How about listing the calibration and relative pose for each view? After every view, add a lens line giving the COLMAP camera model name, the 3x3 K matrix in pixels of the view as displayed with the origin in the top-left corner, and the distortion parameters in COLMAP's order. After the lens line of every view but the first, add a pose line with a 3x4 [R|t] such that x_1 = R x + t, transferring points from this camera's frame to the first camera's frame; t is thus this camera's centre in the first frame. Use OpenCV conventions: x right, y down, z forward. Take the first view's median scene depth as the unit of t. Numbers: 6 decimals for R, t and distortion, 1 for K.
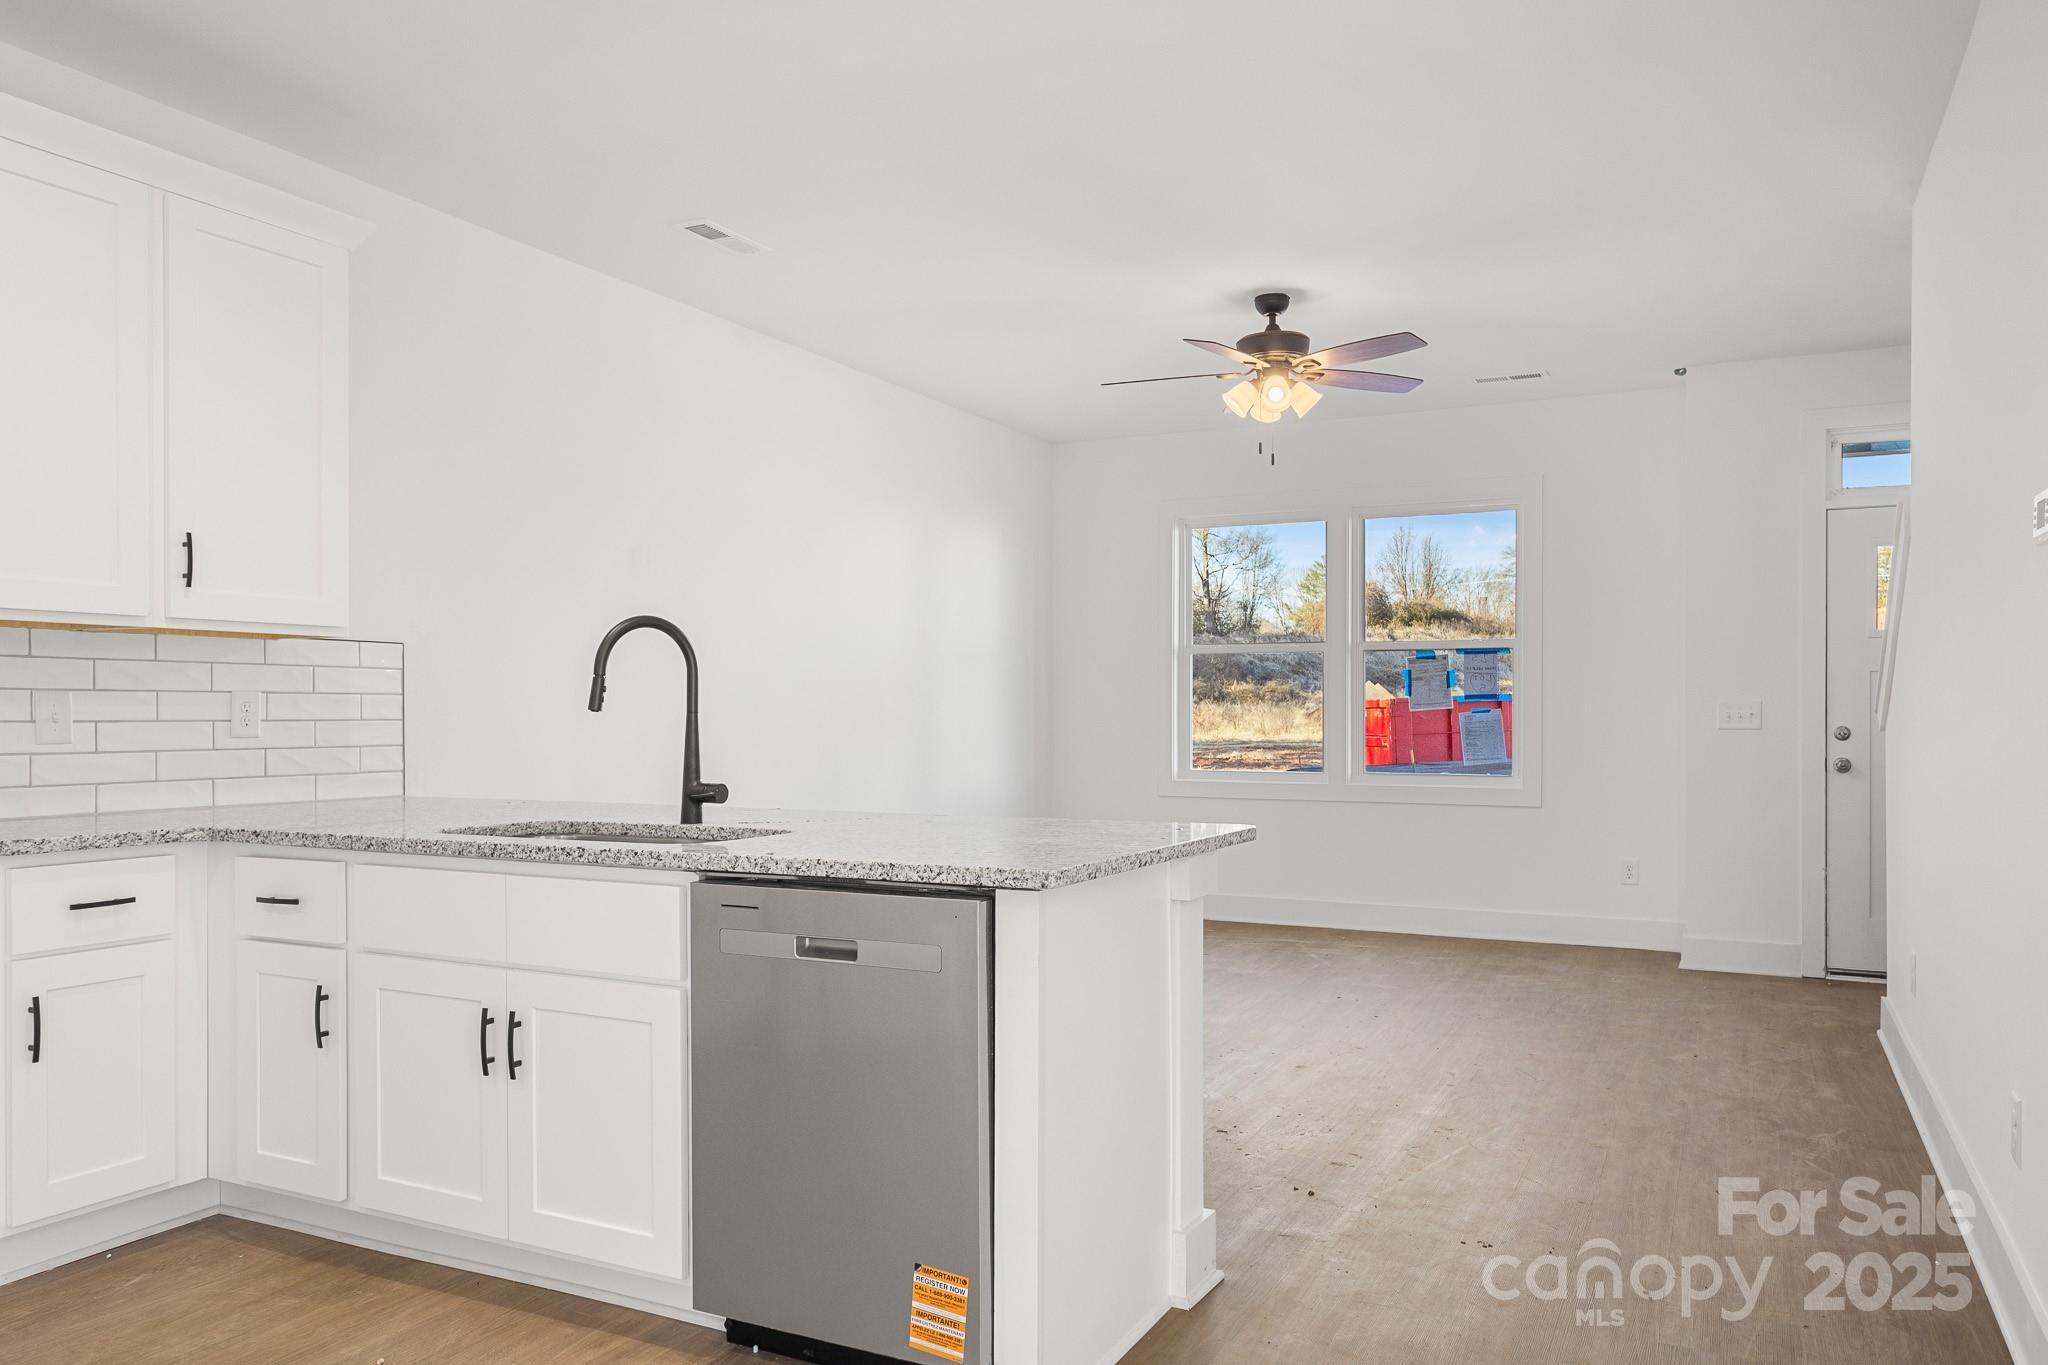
lens RADIAL K [[1423.7, 0, 1000.5], [0, 1423.7, 749.6], [0, 0, 1]] dist [0.000507, 0.013052]
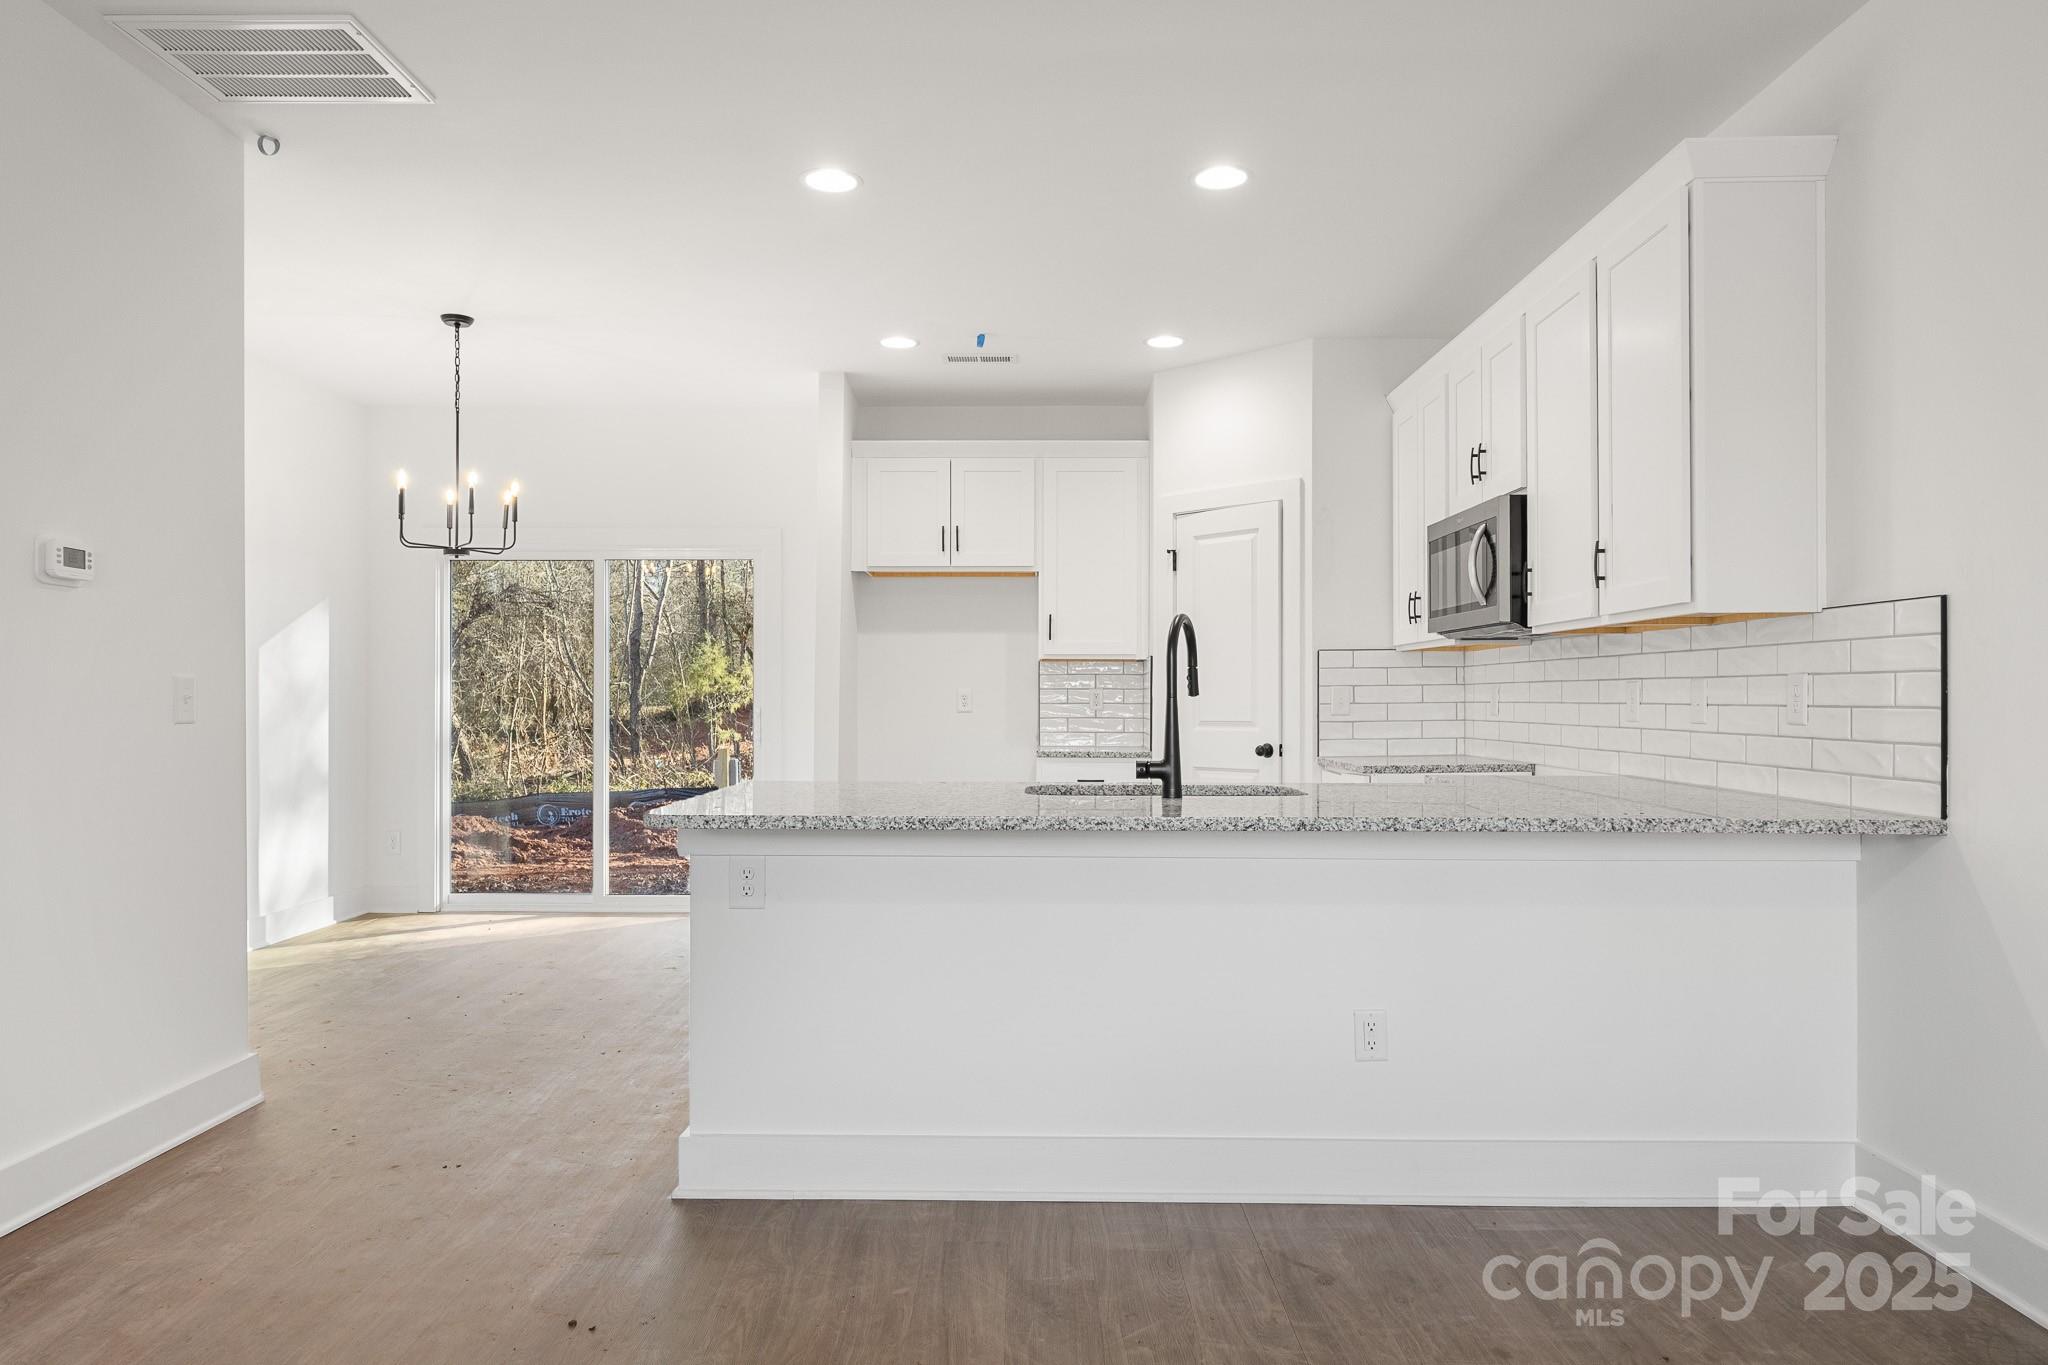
lens RADIAL K [[1285.2, 0, 1022.0], [0, 1285.2, 701.0], [0, 0, 1]] dist [-0.004132, -0.001299]
pose [[-0.888982, 0.001284, -0.457940, 0.326202], [-0.011705, 0.999606, 0.025525, -0.045100], [0.457792, 0.028052, -0.888617, 1.758886]]
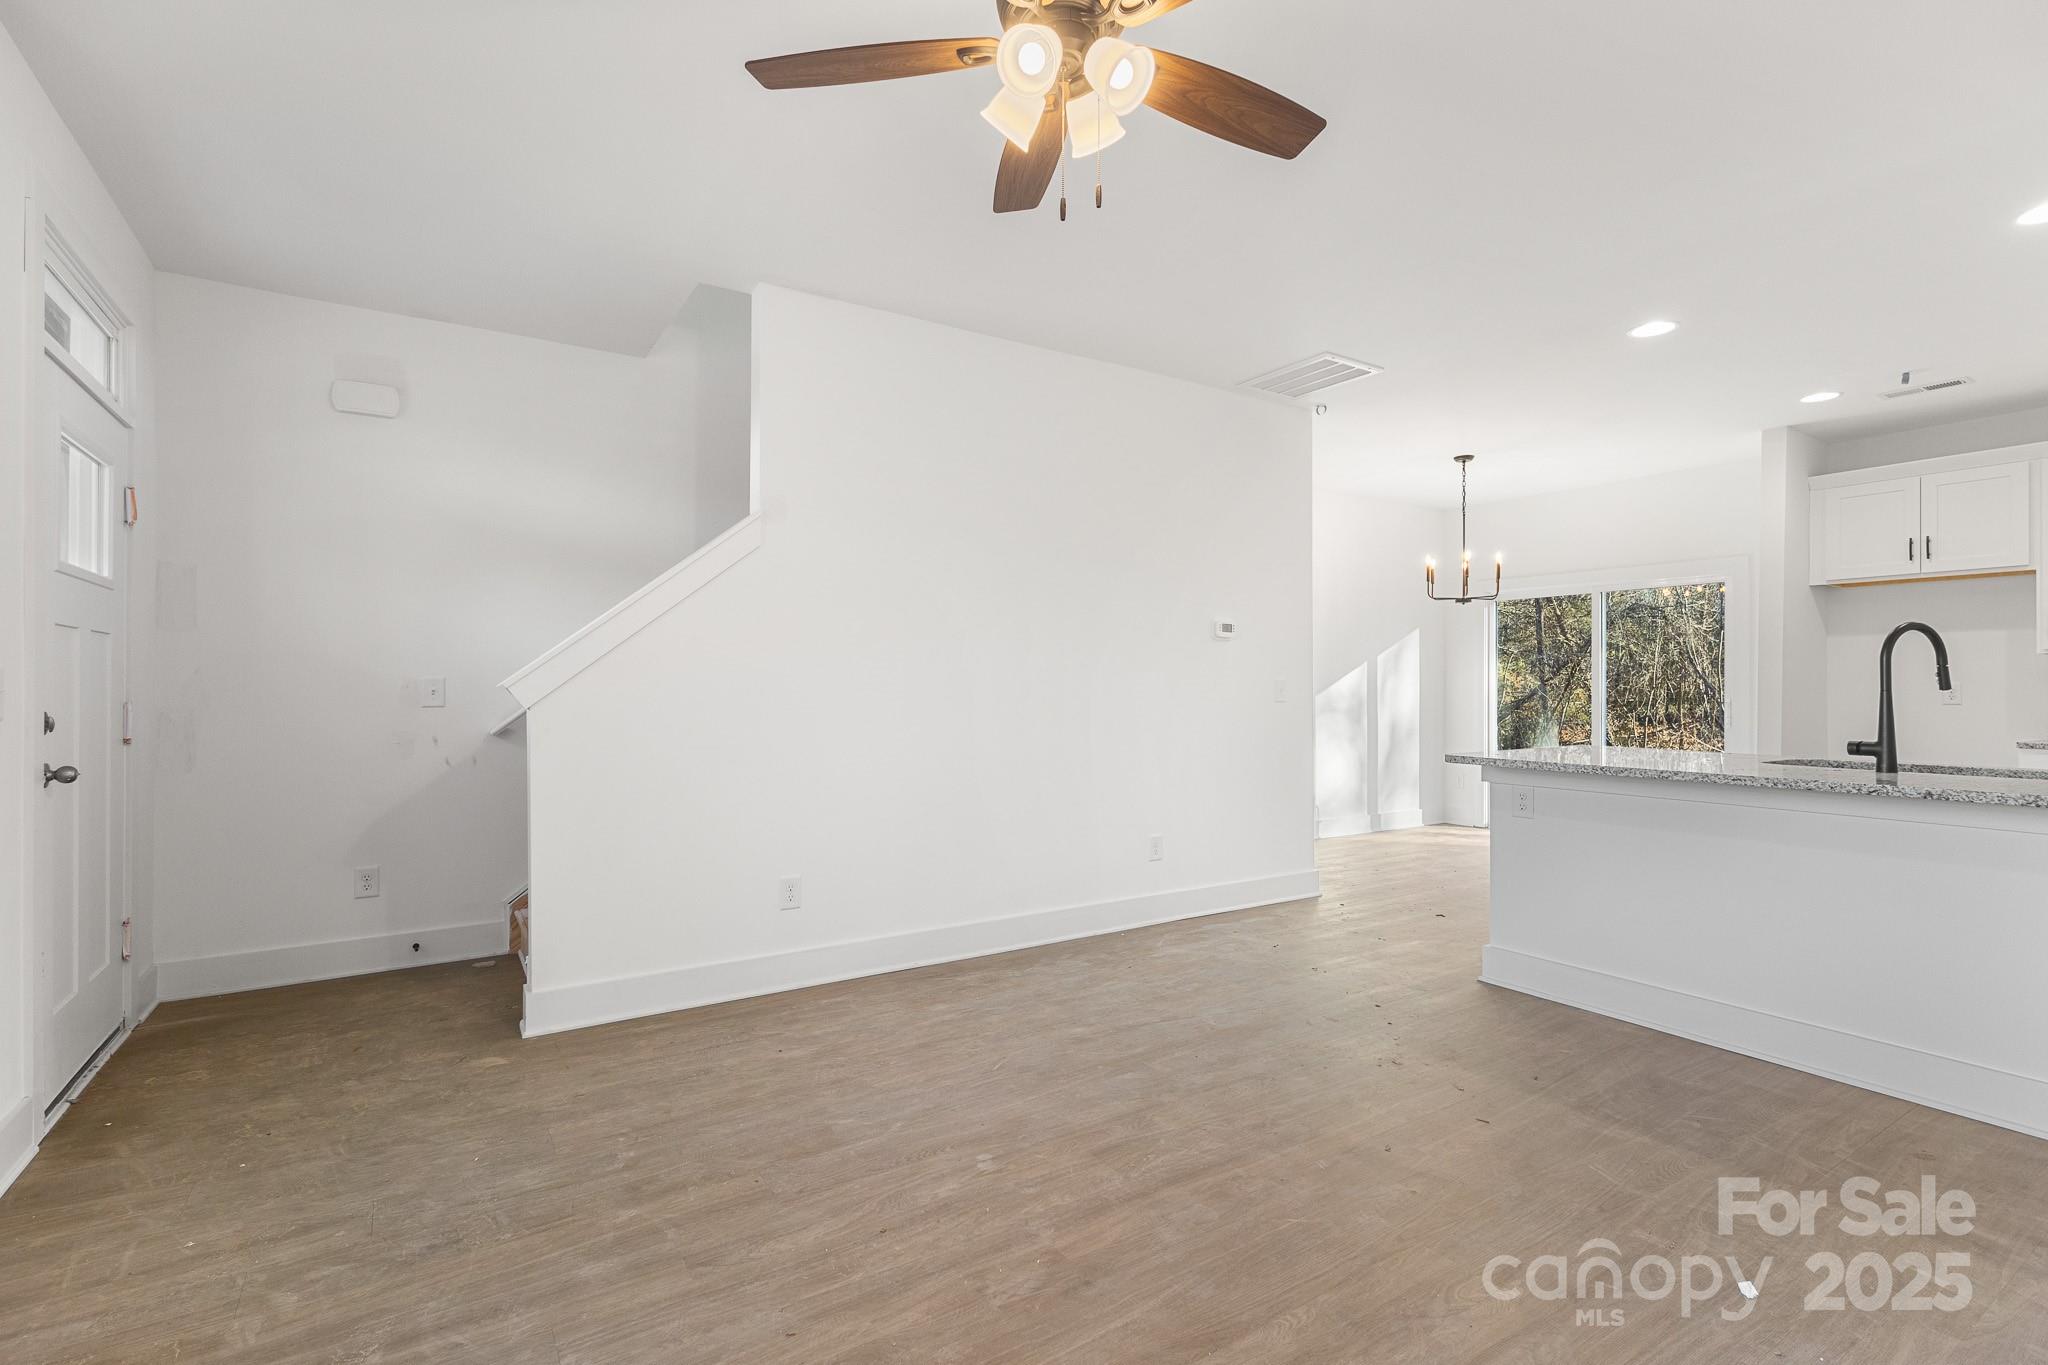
lens RADIAL K [[946.8, 0, 1037.2], [0, 946.8, 678.3], [0, 0, 1]] dist [0.006447, 0.000534]
pose [[-0.875553, 0.003557, 0.483109, 0.049426], [0.010133, 0.999888, 0.011003, -0.053867], [-0.483016, 0.014529, -0.875491, 2.105732]]
